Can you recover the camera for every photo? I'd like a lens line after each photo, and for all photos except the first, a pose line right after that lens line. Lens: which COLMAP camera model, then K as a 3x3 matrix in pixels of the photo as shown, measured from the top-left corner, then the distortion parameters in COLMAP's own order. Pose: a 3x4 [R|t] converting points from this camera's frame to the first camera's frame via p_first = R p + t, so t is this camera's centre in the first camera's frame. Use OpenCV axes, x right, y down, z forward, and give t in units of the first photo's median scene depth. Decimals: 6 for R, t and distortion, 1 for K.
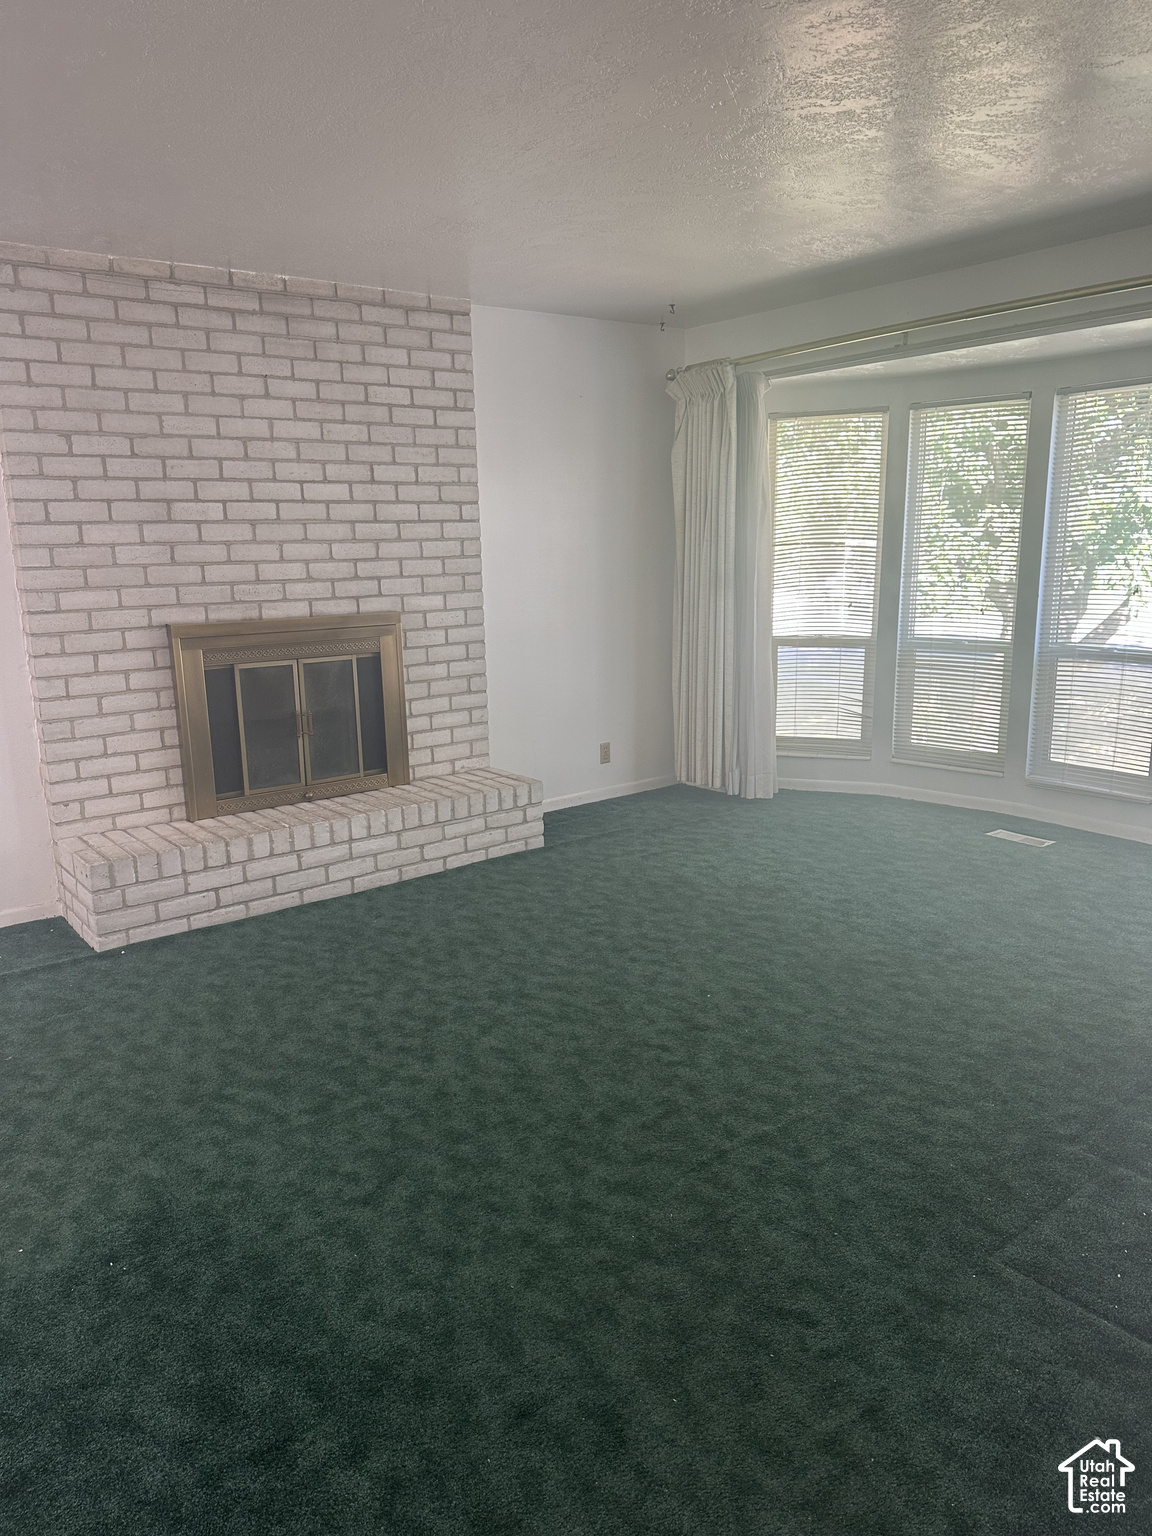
lens RADIAL K [[1070.6, 0, 576.0], [0, 1070.6, 768.0], [0, 0, 1]] dist [0.185297, -0.416901]
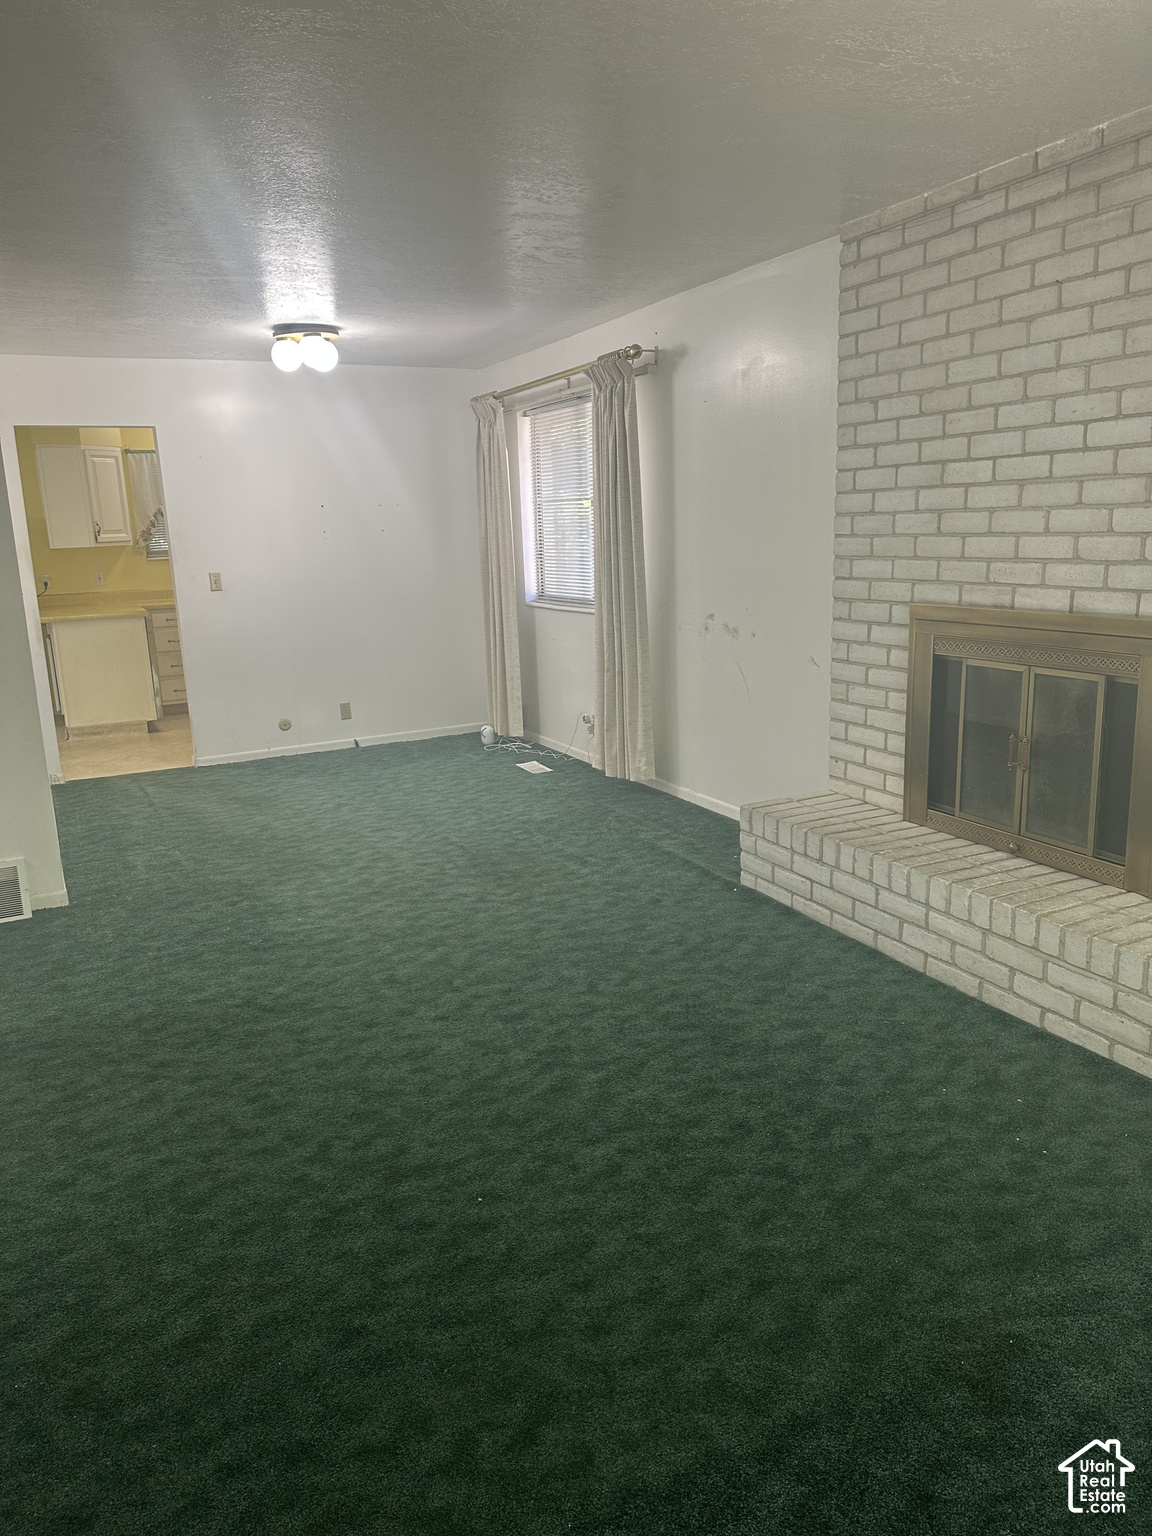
lens RADIAL K [[1072.1, 0, 576.0], [0, 1072.1, 768.0], [0, 0, 1]] dist [0.006542, -0.030616]
pose [[-0.199343, 0.239263, -0.950271, 0.540086], [-0.176205, 0.945176, 0.274943, -0.190046], [0.963958, 0.222250, -0.146255, 0.863290]]
